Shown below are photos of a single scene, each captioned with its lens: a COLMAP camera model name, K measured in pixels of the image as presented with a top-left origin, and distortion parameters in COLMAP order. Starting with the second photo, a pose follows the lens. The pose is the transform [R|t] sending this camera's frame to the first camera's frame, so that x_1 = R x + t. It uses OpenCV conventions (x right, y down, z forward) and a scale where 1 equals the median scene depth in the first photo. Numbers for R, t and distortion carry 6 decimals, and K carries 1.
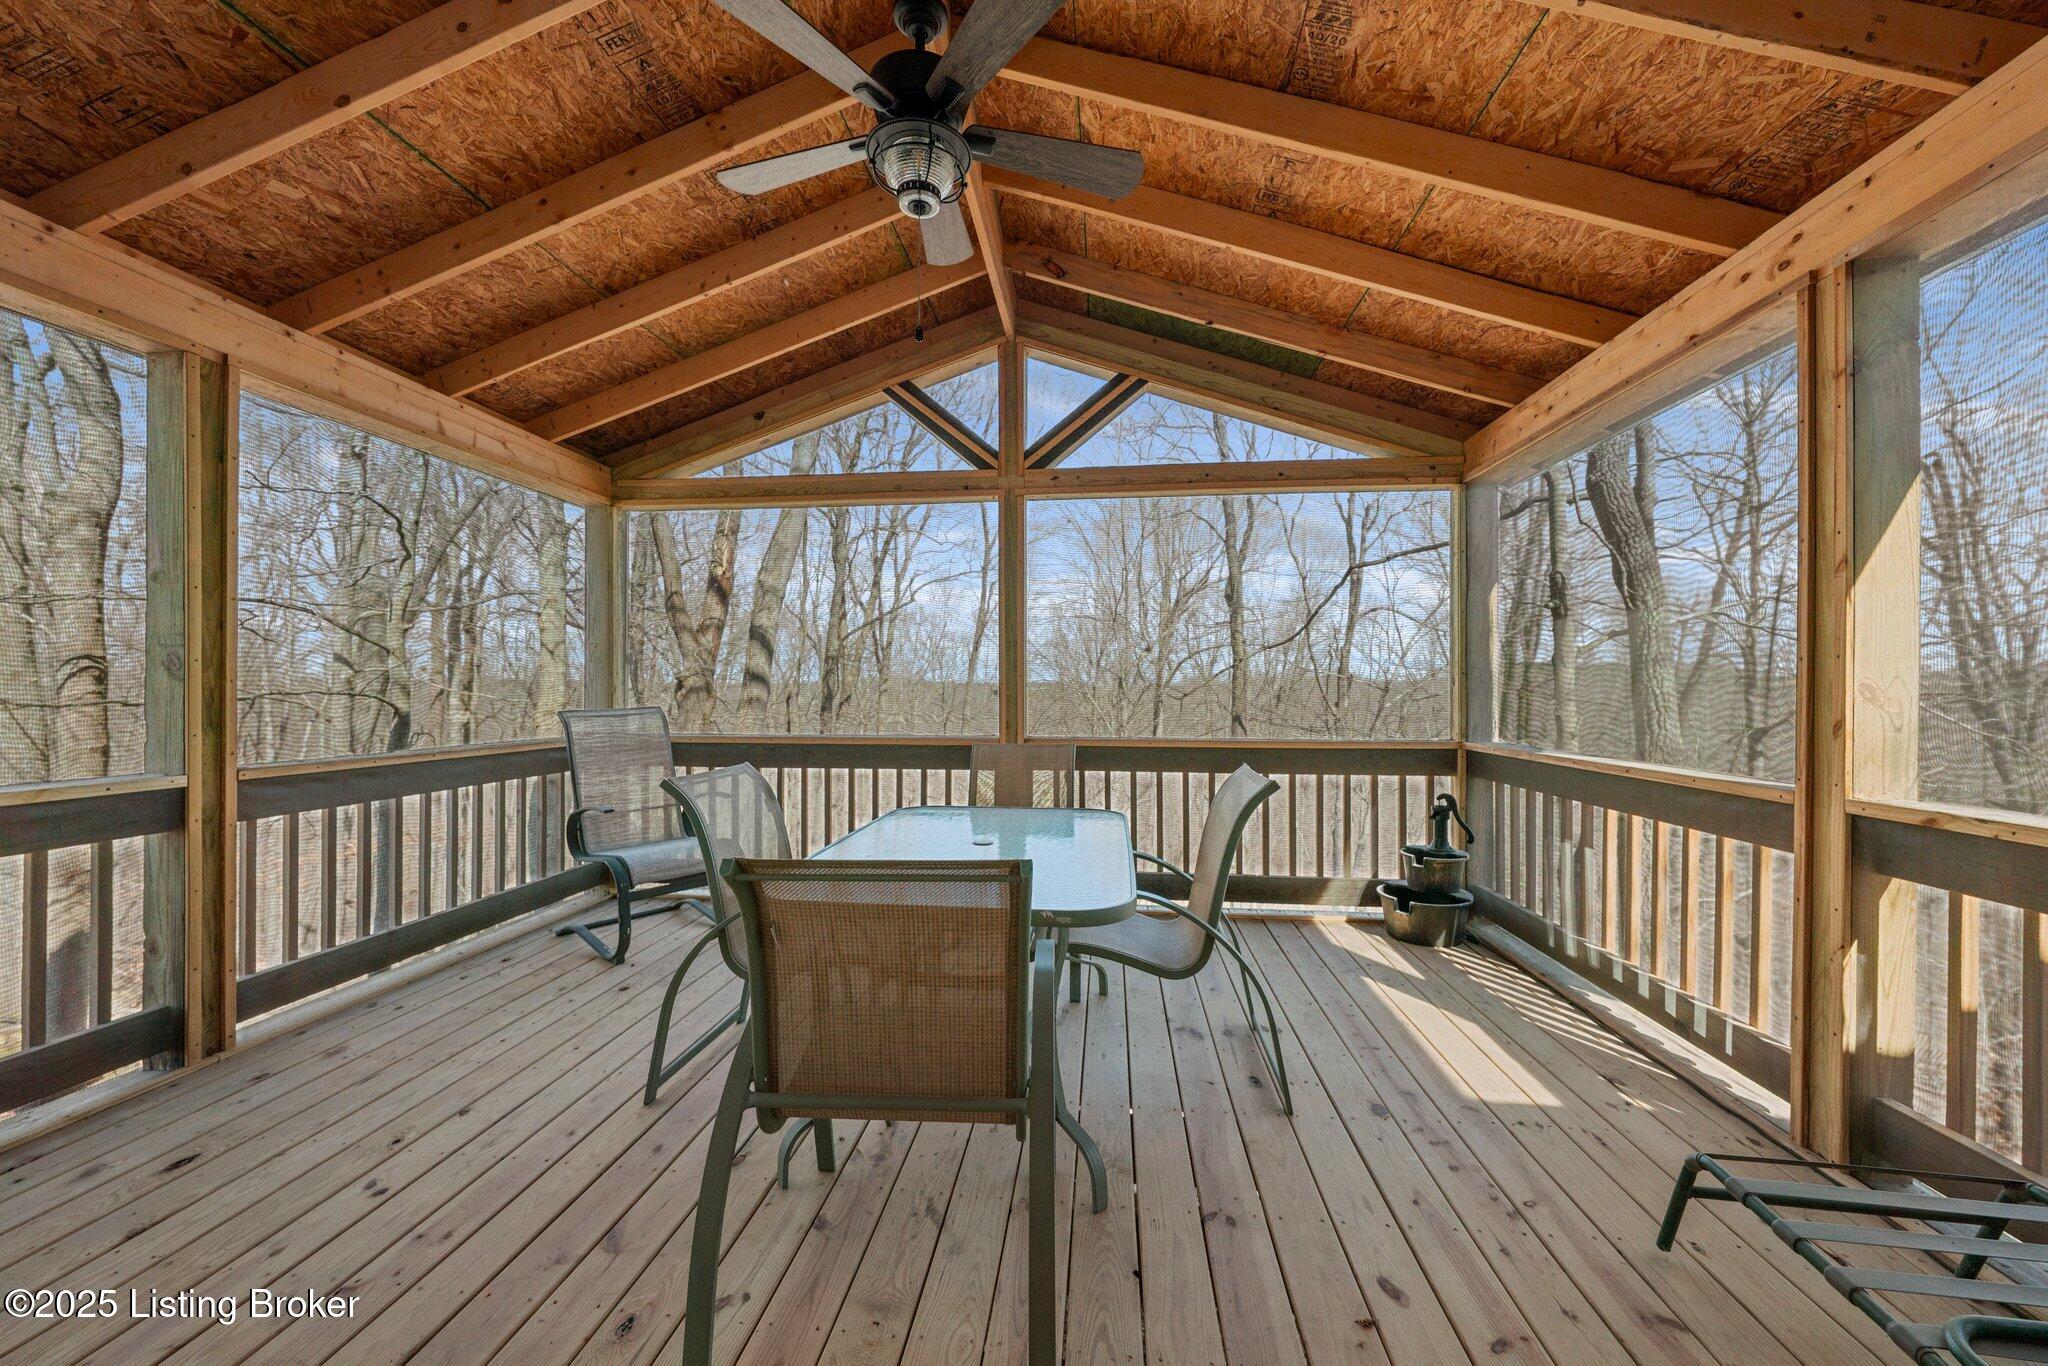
lens RADIAL K [[779.4, 0, 1016.5], [0, 779.4, 692.0], [0, 0, 1]] dist [-0.002259, 0.000044]
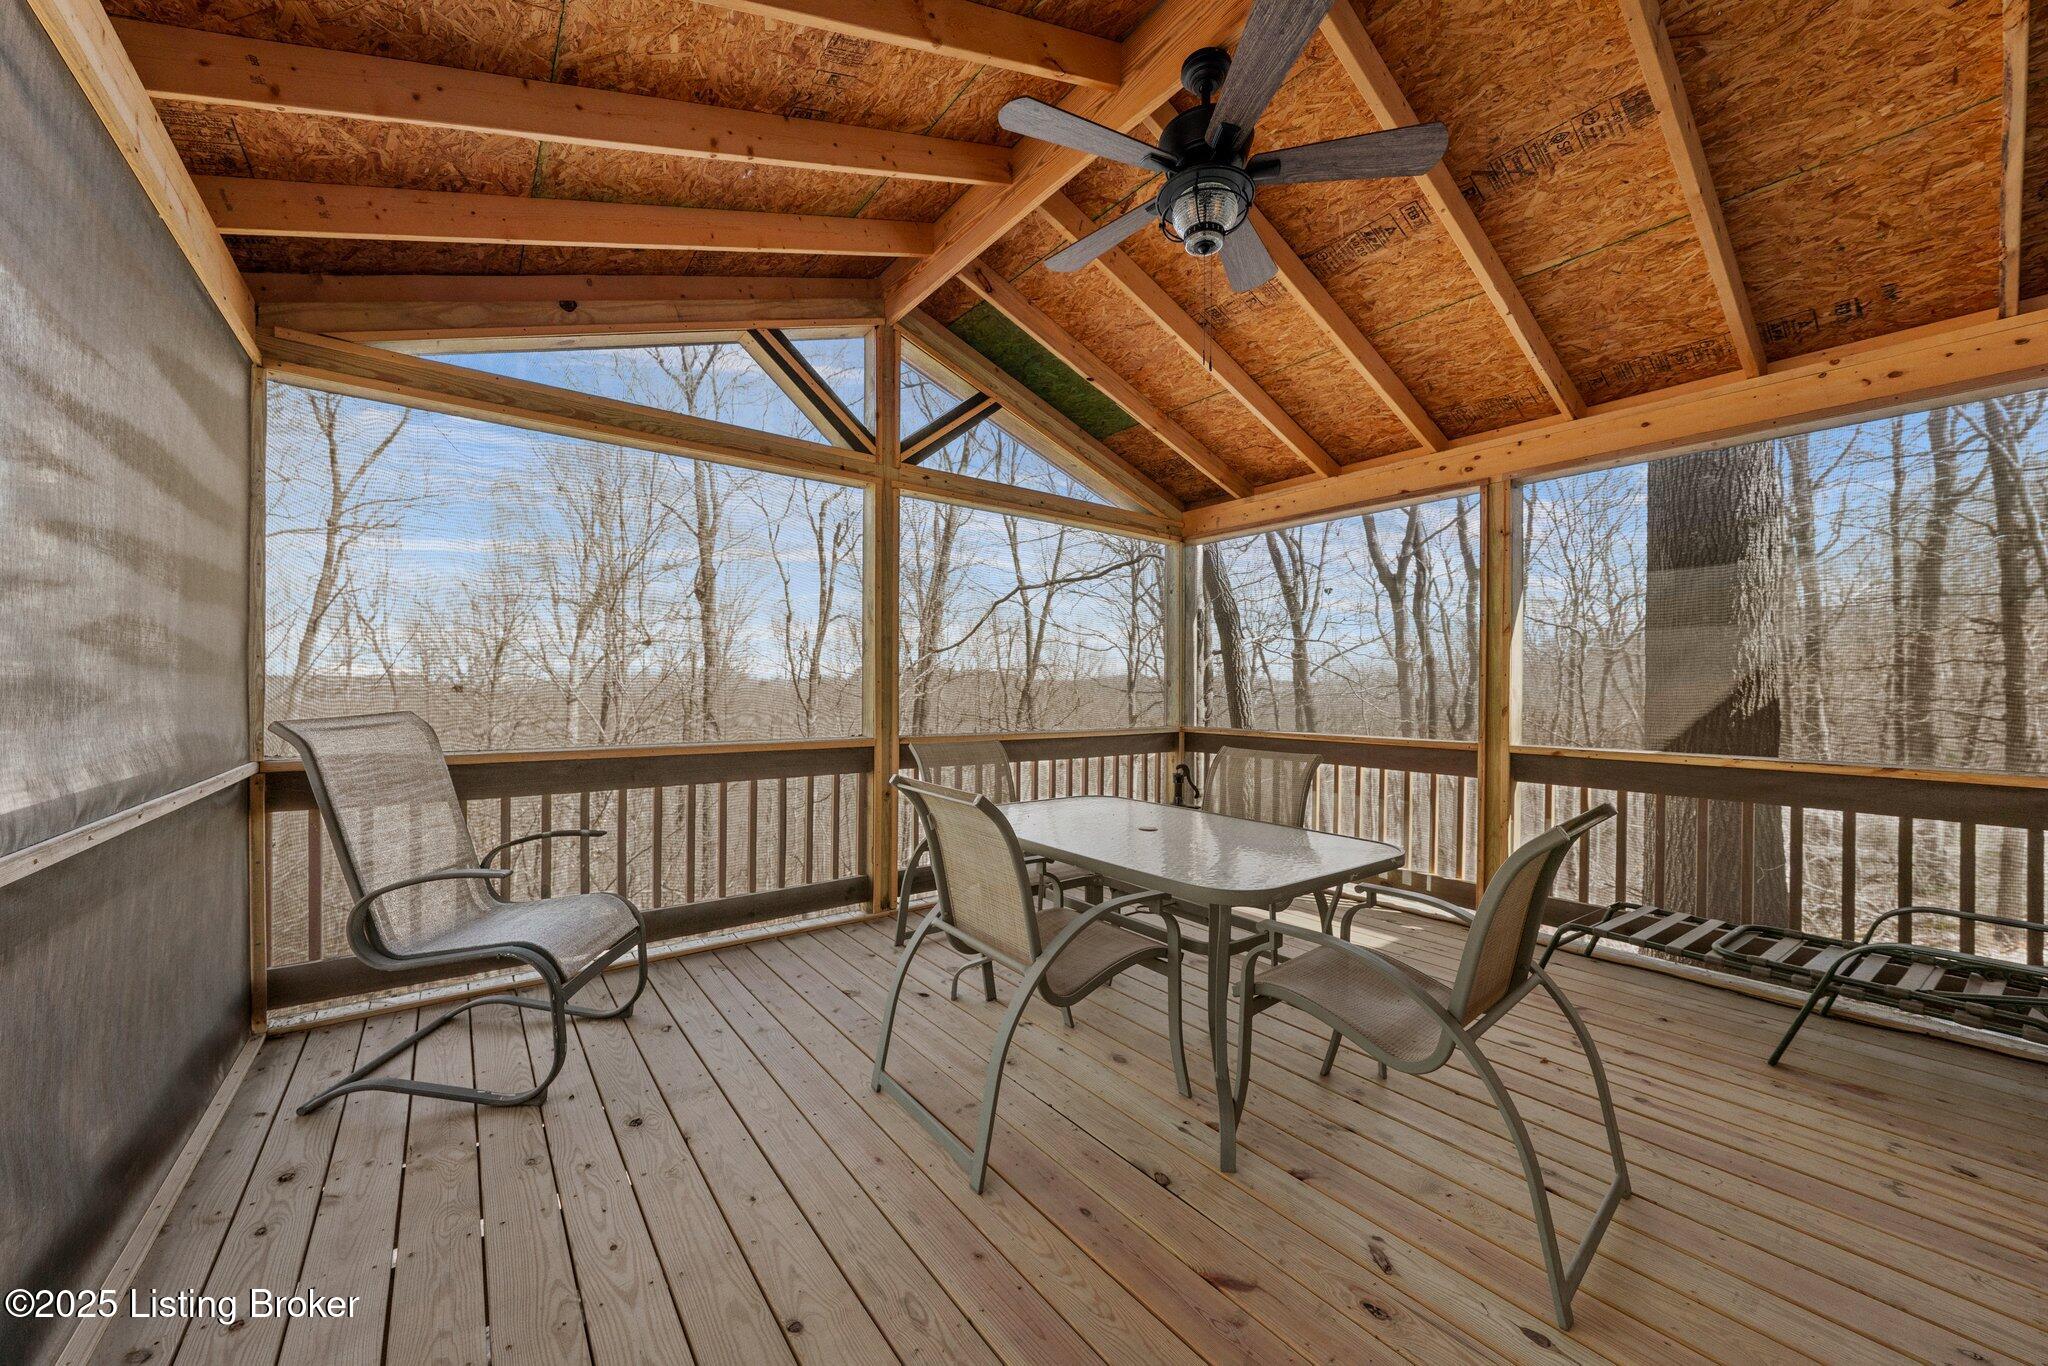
lens RADIAL K [[755.4, 0, 1028.9], [0, 755.4, 684.3], [0, 0, 1]] dist [-0.002398, 0.000061]
pose [[0.713791, 0.010587, 0.700279, -0.546509], [-0.003950, 0.999931, -0.011091, 0.003575], [-0.700348, 0.005150, 0.713783, 0.218291]]
